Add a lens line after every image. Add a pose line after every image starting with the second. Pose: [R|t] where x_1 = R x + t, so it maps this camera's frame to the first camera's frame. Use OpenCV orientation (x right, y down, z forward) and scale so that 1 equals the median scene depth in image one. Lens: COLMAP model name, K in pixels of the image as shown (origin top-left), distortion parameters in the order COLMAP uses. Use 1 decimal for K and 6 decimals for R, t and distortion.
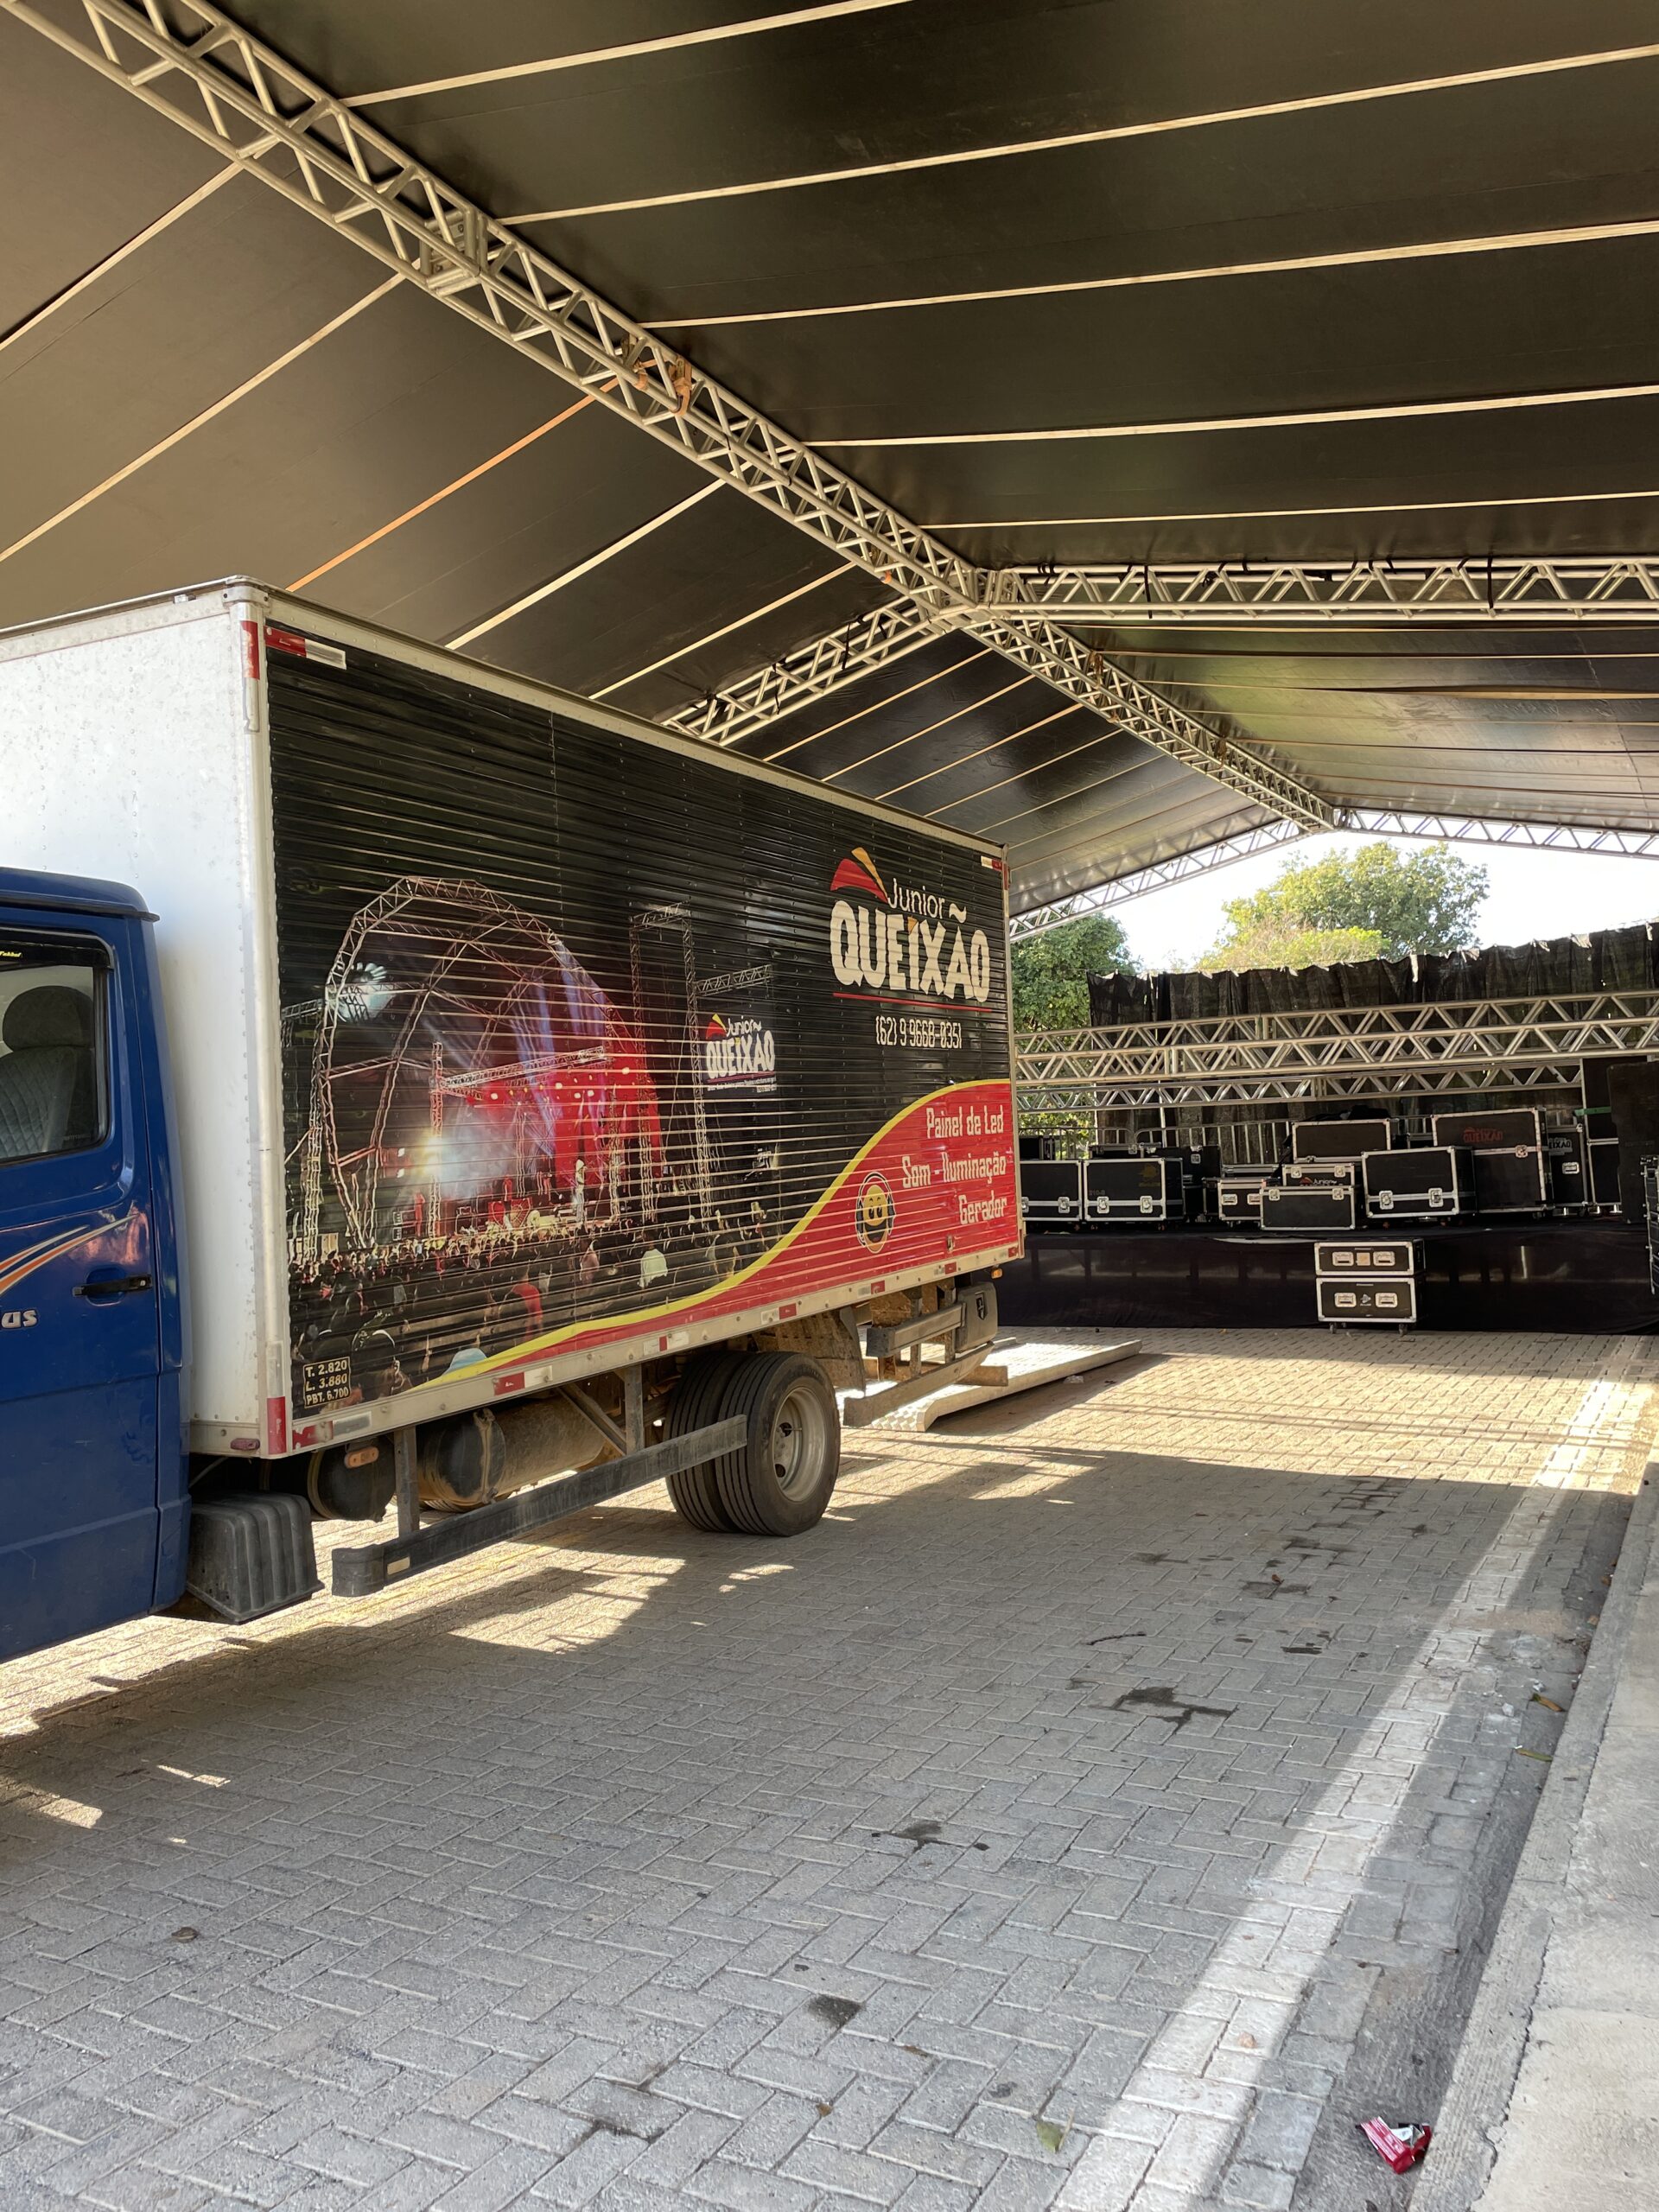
lens RADIAL K [[1673.7, 0, 861.3], [0, 1673.7, 1111.4], [0, 0, 1]] dist [0.095461, -0.155174]
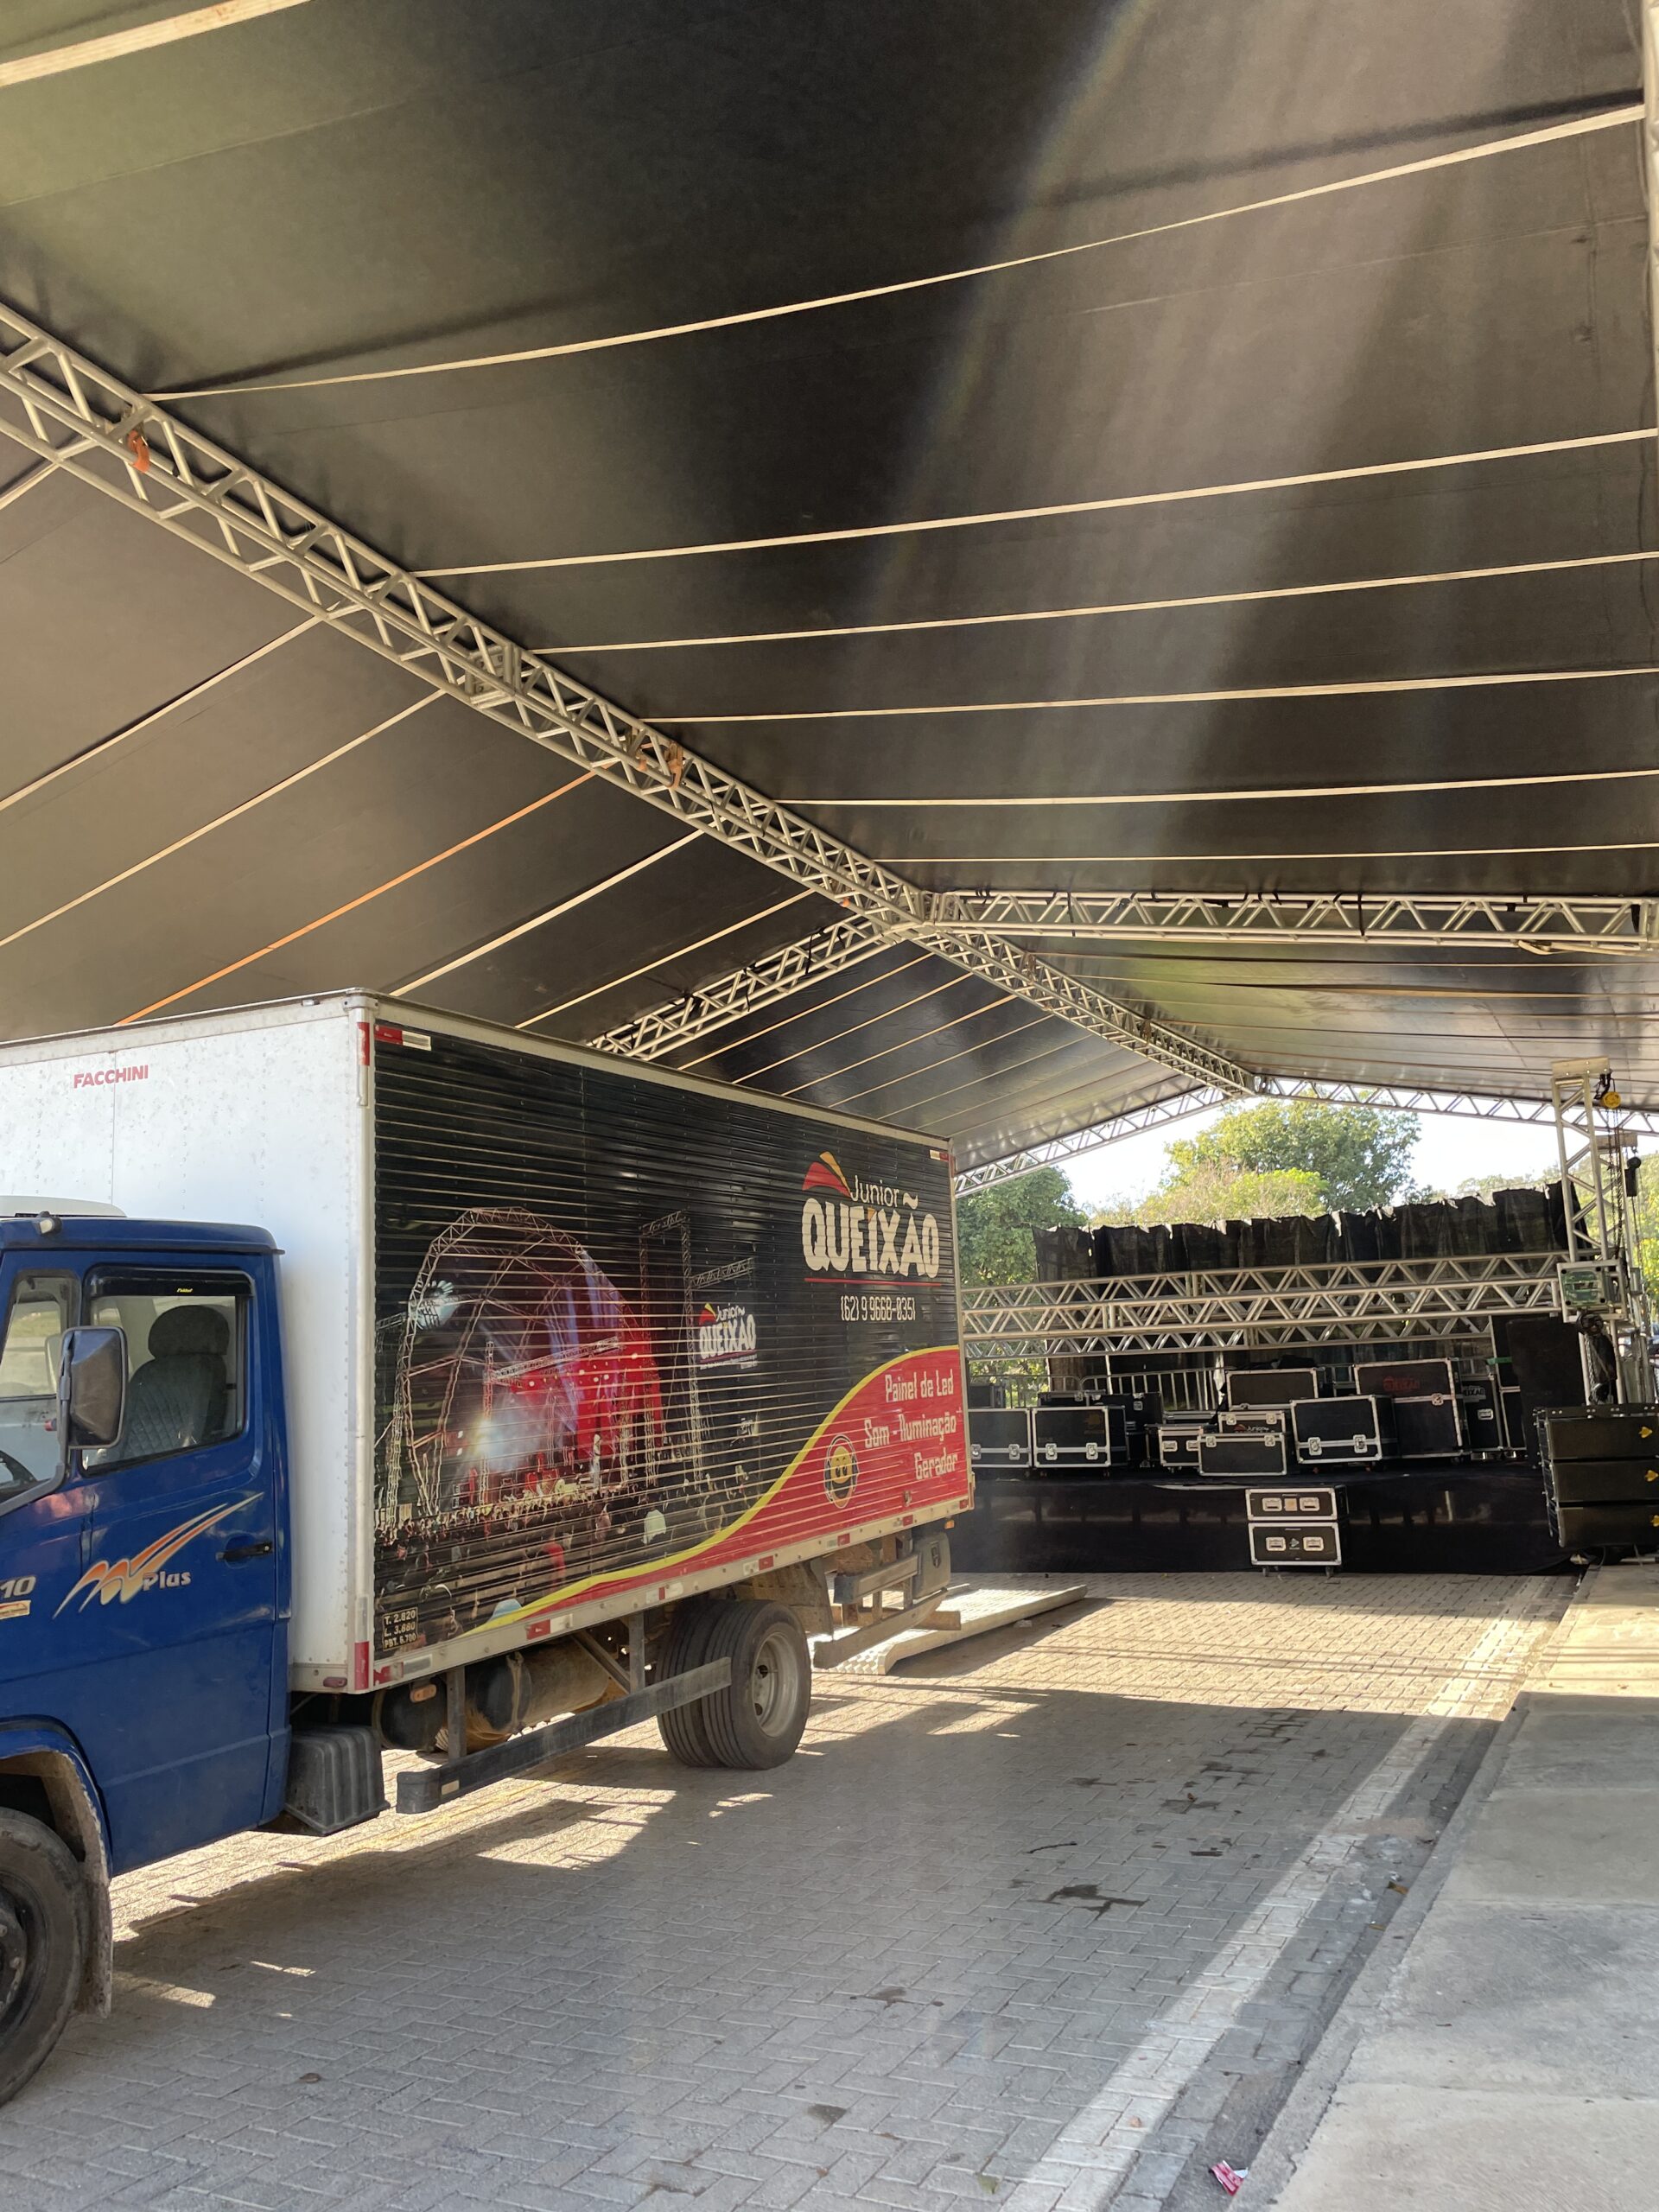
lens RADIAL K [[1673.7, 0, 861.3], [0, 1673.7, 1111.4], [0, 0, 1]] dist [0.095461, -0.155174]
pose [[0.999596, -0.003065, 0.028259, -0.009442], [0.006967, 0.990264, -0.139030, -0.022549], [-0.027558, 0.139170, 0.989885, -0.162627]]
